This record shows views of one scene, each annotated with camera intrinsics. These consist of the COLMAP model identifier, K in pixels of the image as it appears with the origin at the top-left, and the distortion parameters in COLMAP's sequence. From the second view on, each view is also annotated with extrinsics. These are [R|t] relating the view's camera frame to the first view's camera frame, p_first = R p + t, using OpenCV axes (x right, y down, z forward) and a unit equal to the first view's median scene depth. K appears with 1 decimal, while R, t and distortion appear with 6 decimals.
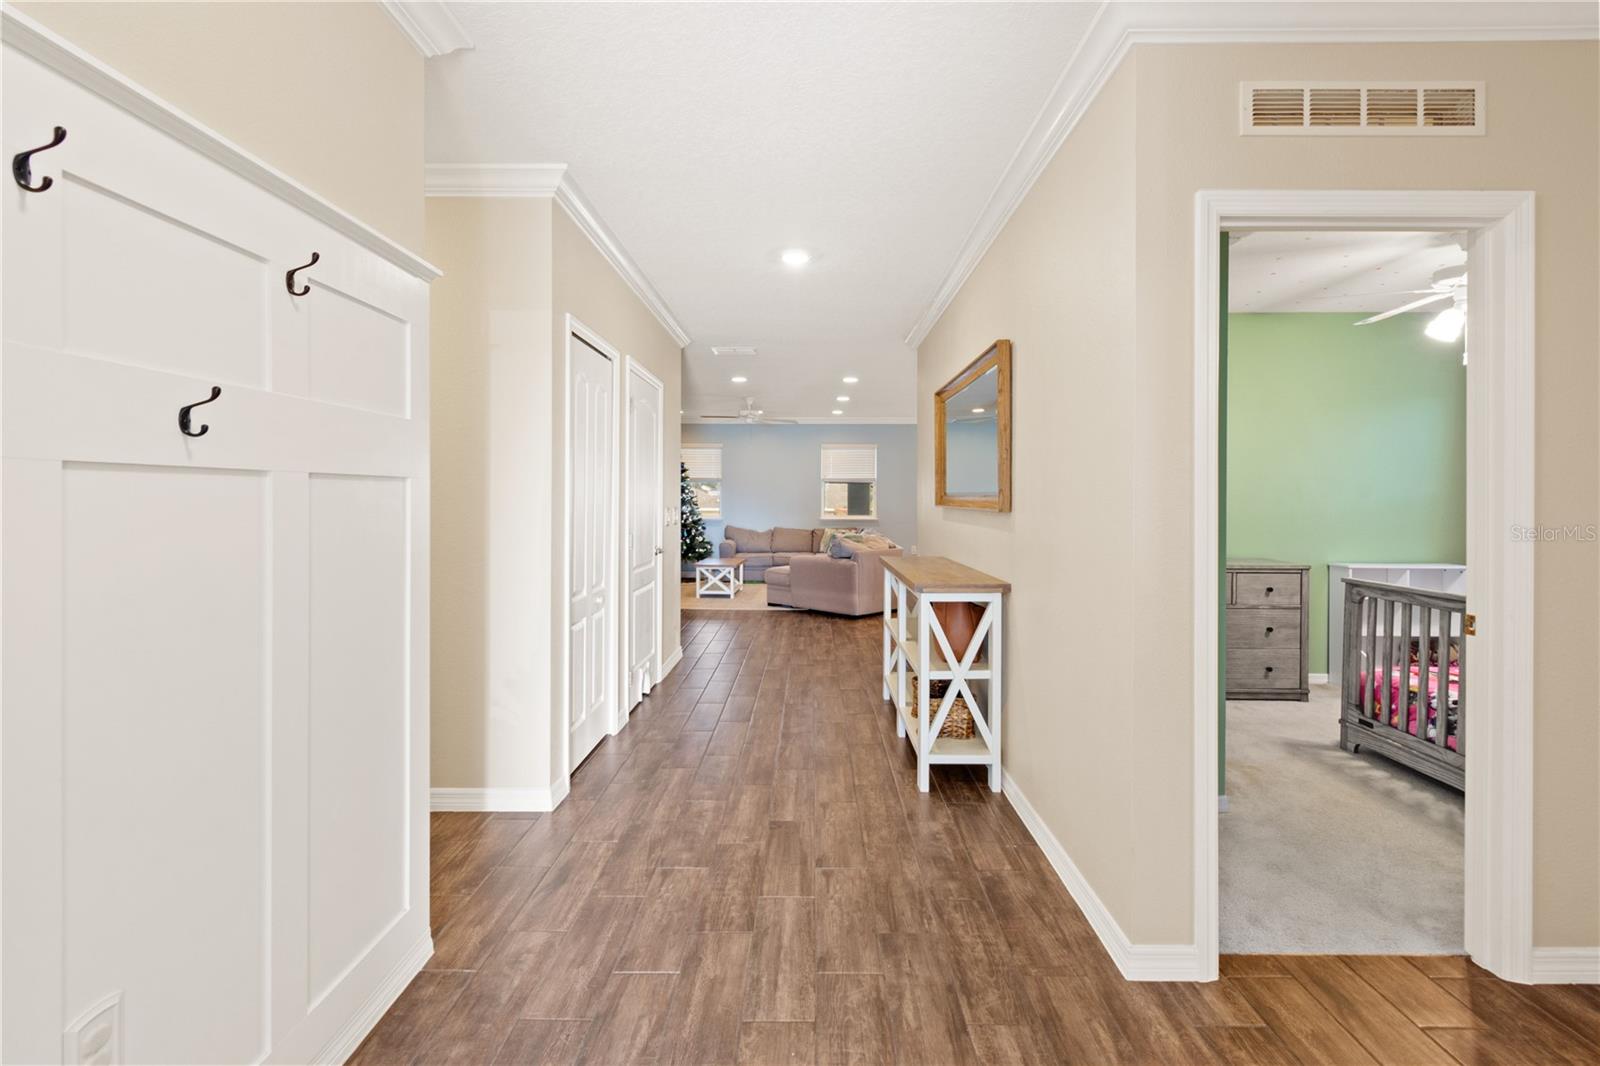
lens RADIAL K [[734.2, 0, 797.1], [0, 734.2, 496.8], [0, 0, 1]] dist [0.001907, 0.000180]
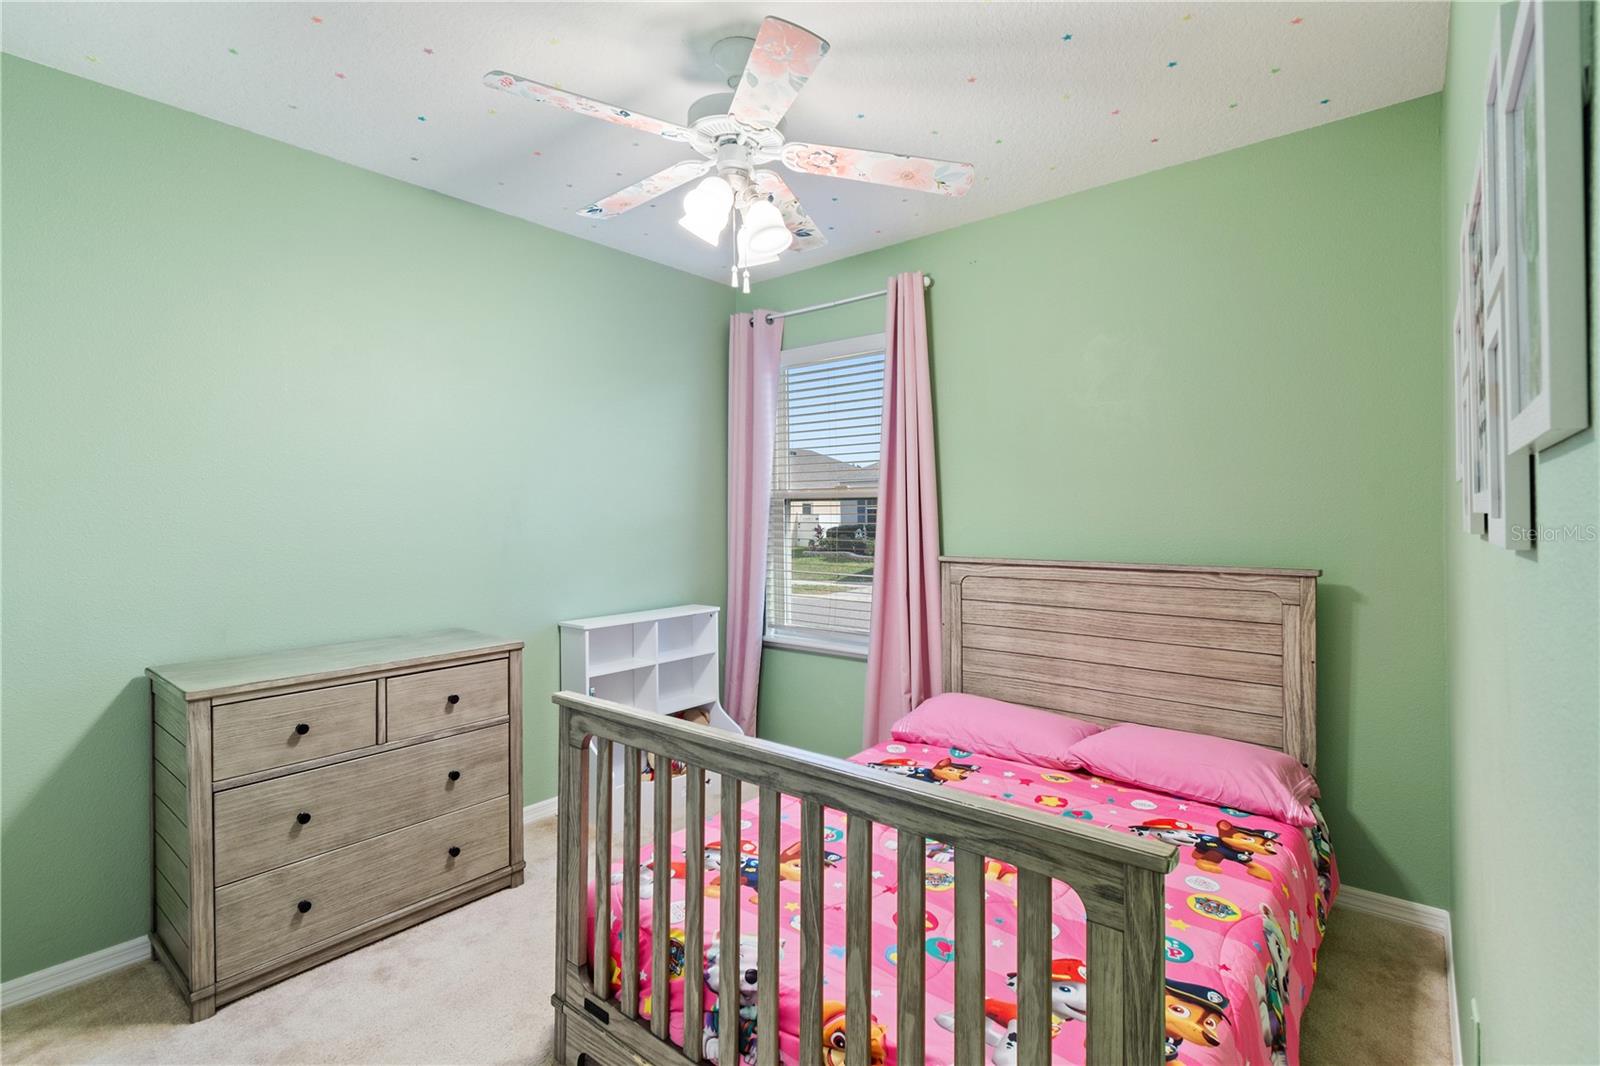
lens RADIAL K [[734.2, 0, 797.1], [0, 734.2, 496.8], [0, 0, 1]] dist [0.001907, 0.000180]
pose [[0.627829, 0.003617, 0.778343, 0.490172], [0.017551, 0.999669, -0.018802, -0.004674], [-0.778153, 0.025465, 0.627558, 0.601177]]
